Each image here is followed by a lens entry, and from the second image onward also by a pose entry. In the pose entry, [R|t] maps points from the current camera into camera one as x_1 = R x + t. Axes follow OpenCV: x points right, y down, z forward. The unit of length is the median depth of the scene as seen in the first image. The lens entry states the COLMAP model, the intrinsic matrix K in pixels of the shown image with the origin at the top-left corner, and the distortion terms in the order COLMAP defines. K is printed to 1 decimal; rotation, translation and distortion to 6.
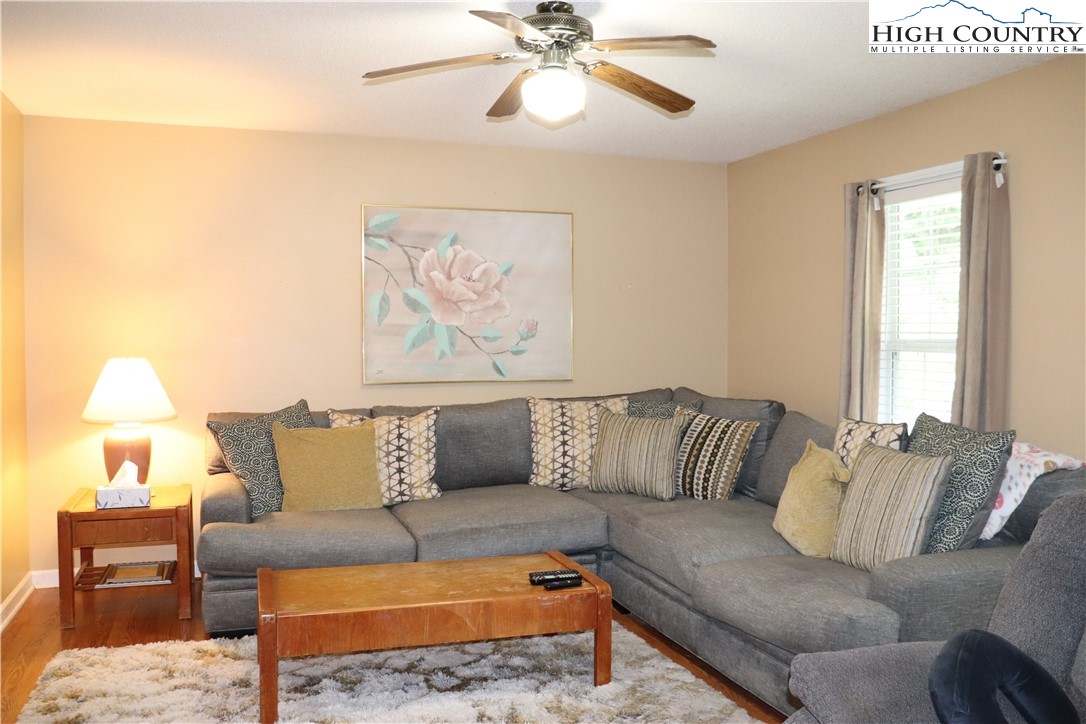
lens RADIAL K [[903.6, 0, 543.0], [0, 903.6, 362.0], [0, 0, 1]] dist [-0.117658, 0.001850]
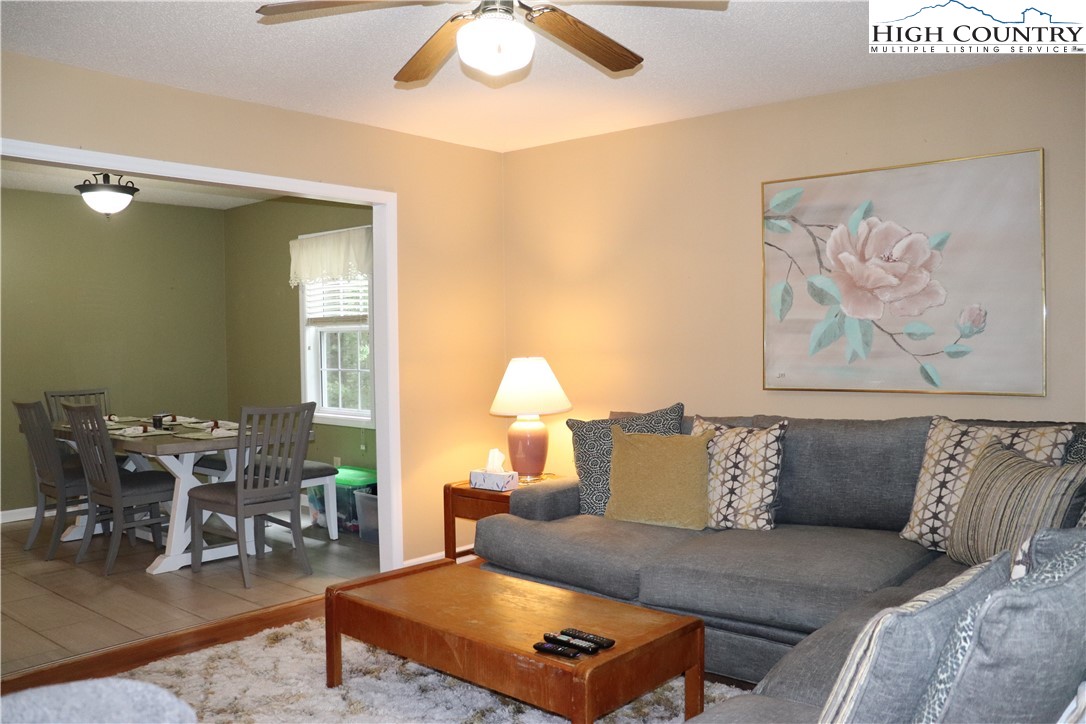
lens RADIAL K [[903.6, 0, 543.0], [0, 903.6, 362.0], [0, 0, 1]] dist [-0.117658, 0.001850]
pose [[0.502358, 0.015369, -0.864523, 0.441009], [-0.008858, 0.999881, 0.012628, -0.010852], [0.864614, 0.001314, 0.502434, 0.374681]]
